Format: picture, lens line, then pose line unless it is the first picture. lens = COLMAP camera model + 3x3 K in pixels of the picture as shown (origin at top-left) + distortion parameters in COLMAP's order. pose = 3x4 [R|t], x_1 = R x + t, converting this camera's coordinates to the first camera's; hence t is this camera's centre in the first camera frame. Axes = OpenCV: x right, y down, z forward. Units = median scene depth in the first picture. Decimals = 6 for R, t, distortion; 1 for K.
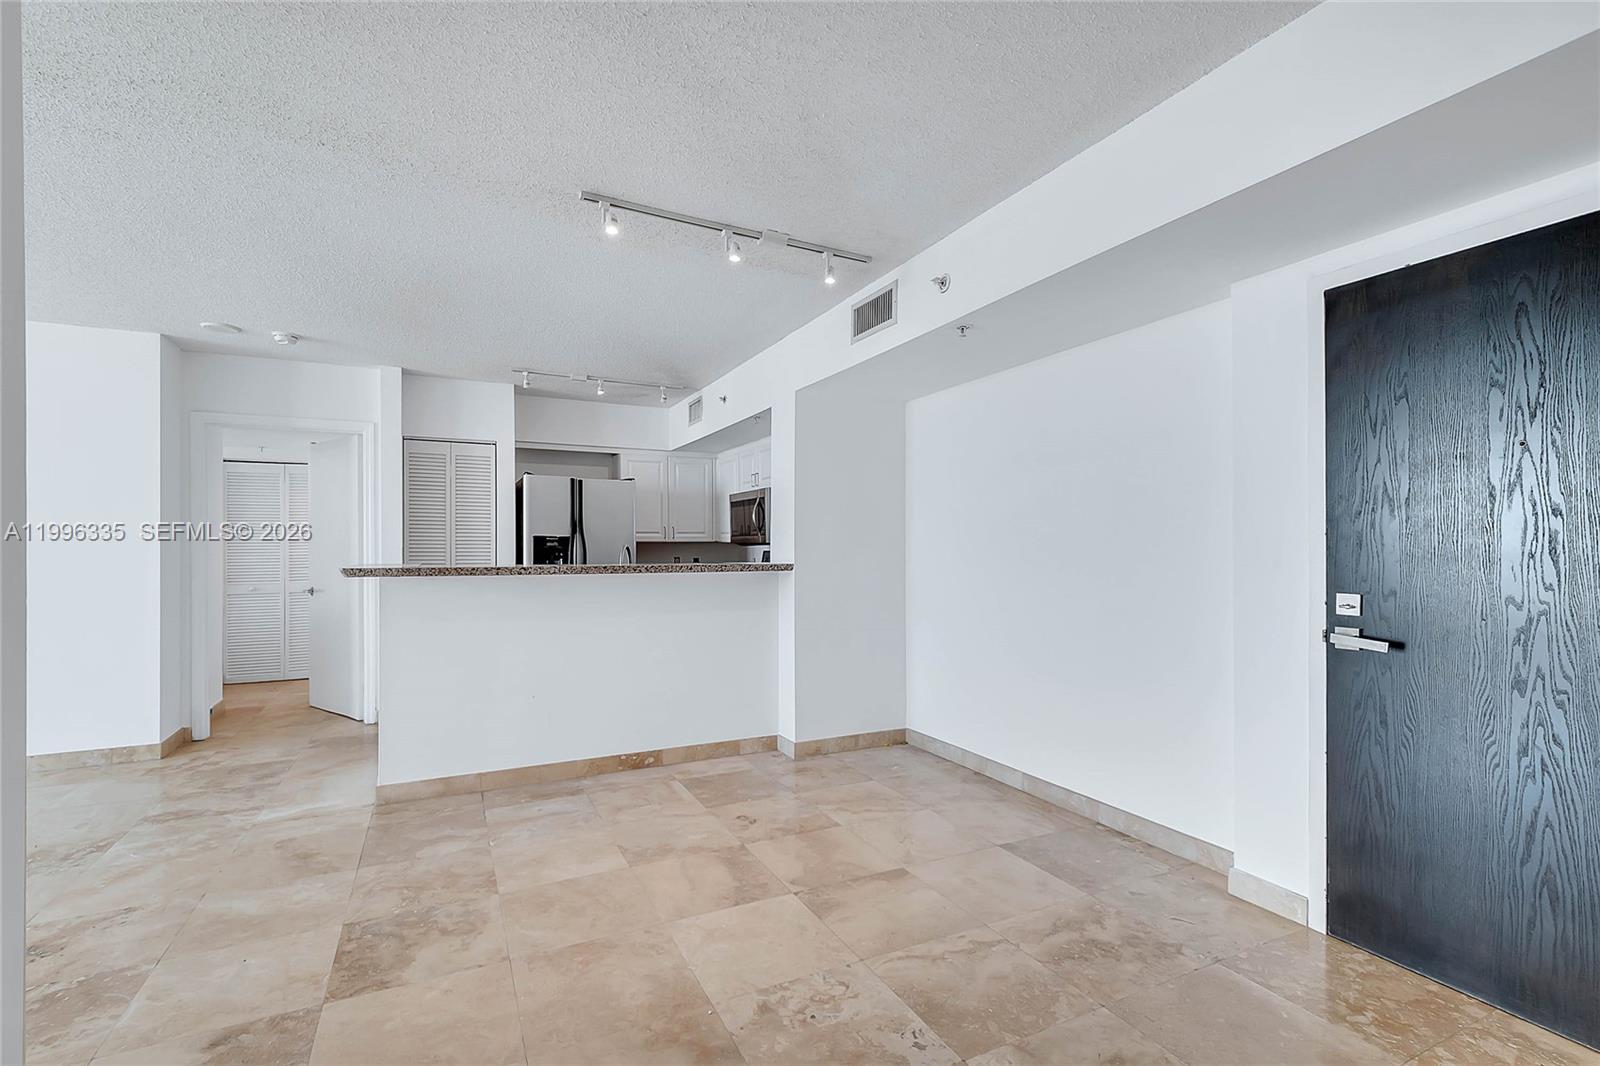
lens RADIAL K [[723.5, 0, 778.0], [0, 723.5, 541.5], [0, 0, 1]] dist [0.023005, -0.011352]
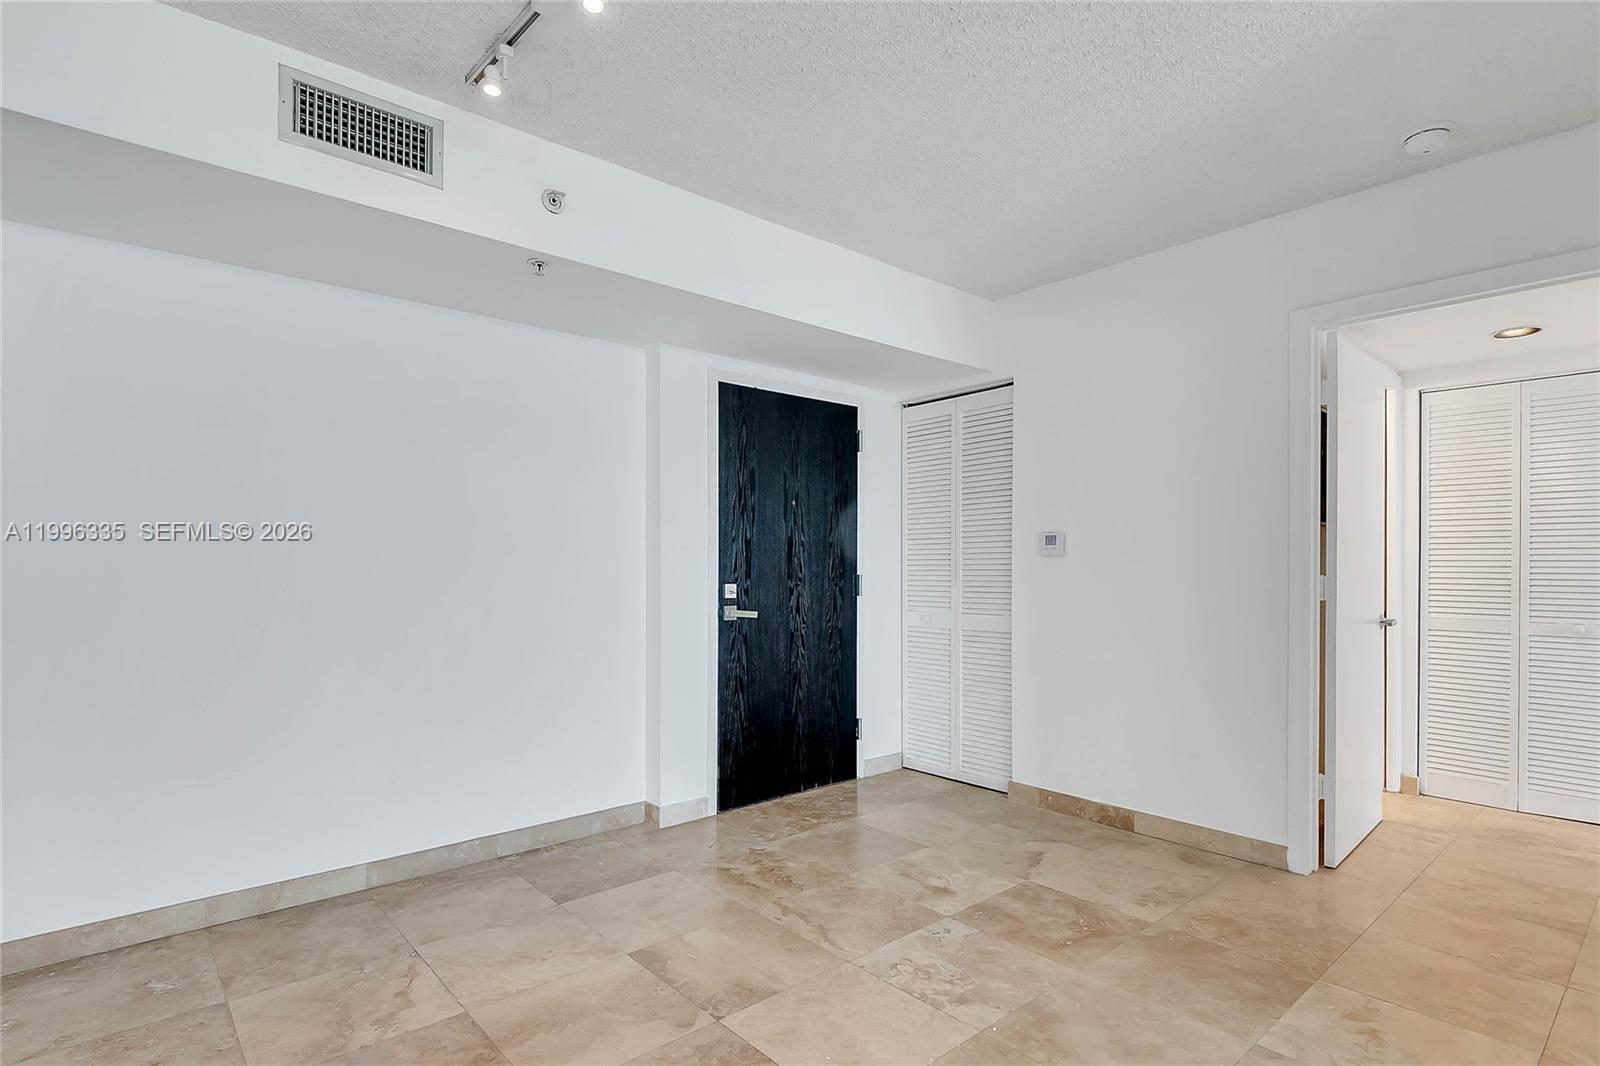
lens RADIAL K [[801.7, 0, 803.1], [0, 801.7, 567.5], [0, 0, 1]] dist [0.034525, -0.019908]
pose [[-0.275277, 0.000357, 0.961365, -0.569146], [-0.009975, 0.999945, -0.003228, 0.025425], [-0.961313, -0.010479, -0.275258, 0.838662]]
